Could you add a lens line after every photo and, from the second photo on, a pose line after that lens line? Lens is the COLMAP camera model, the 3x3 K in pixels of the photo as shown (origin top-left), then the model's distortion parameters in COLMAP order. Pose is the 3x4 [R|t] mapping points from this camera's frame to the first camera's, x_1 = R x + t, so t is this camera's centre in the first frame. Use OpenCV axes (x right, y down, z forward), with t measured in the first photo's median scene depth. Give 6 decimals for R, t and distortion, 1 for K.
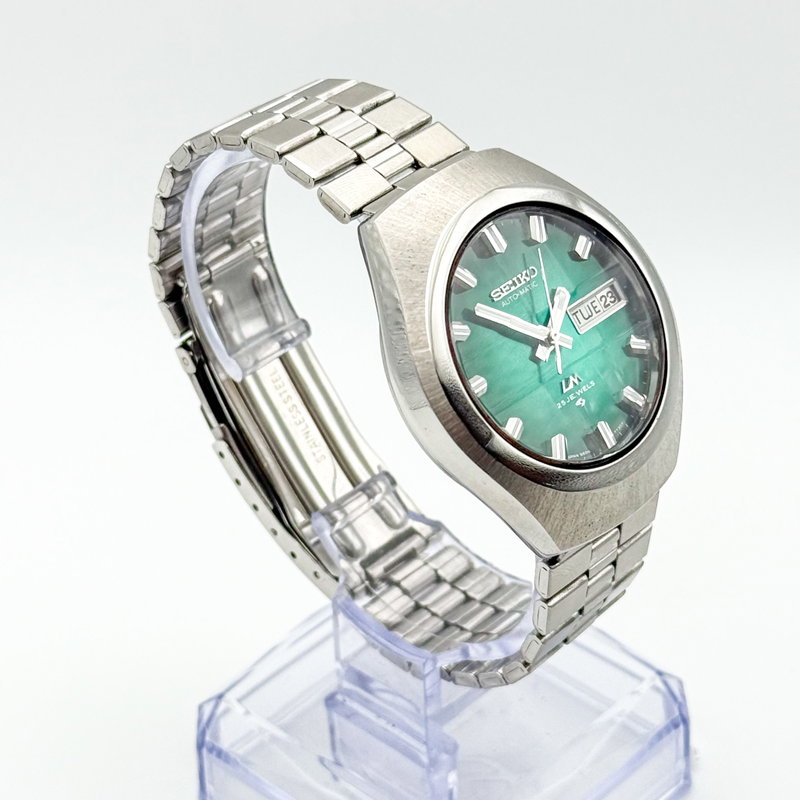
lens RADIAL K [[2175.1, 0, 400.0], [0, 2175.1, 400.0], [0, 0, 1]] dist [0.081811, -0.078656]
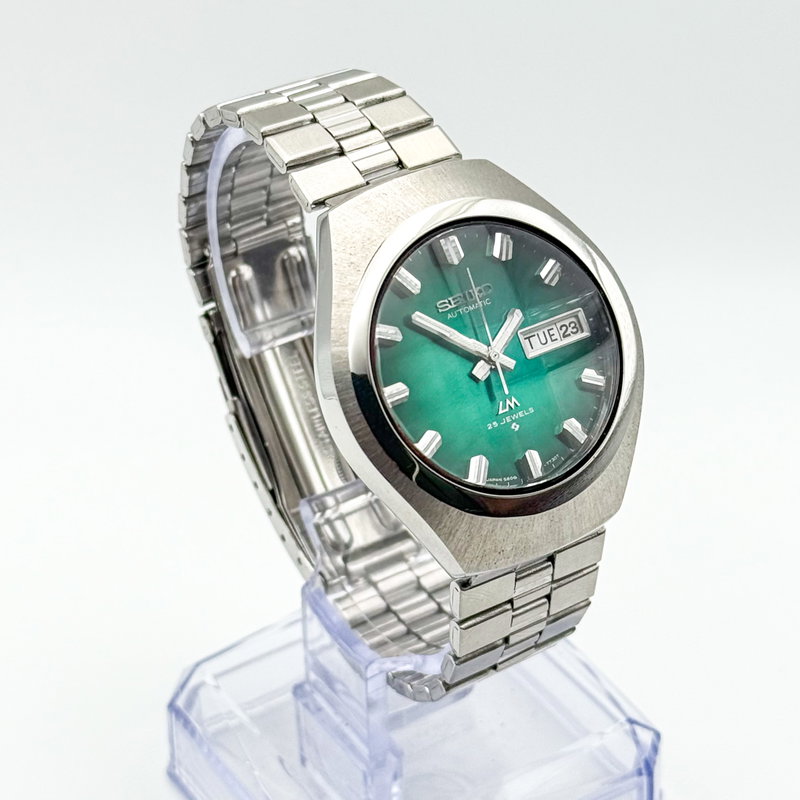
lens RADIAL K [[2175.1, 0, 400.0], [0, 2175.1, 400.0], [0, 0, 1]] dist [0.081811, -0.078656]
pose [[0.972766, 0.154108, -0.173141, 0.187125], [-0.153849, 0.987981, 0.014994, -0.016606], [0.173371, 0.012052, 0.984783, 0.026964]]
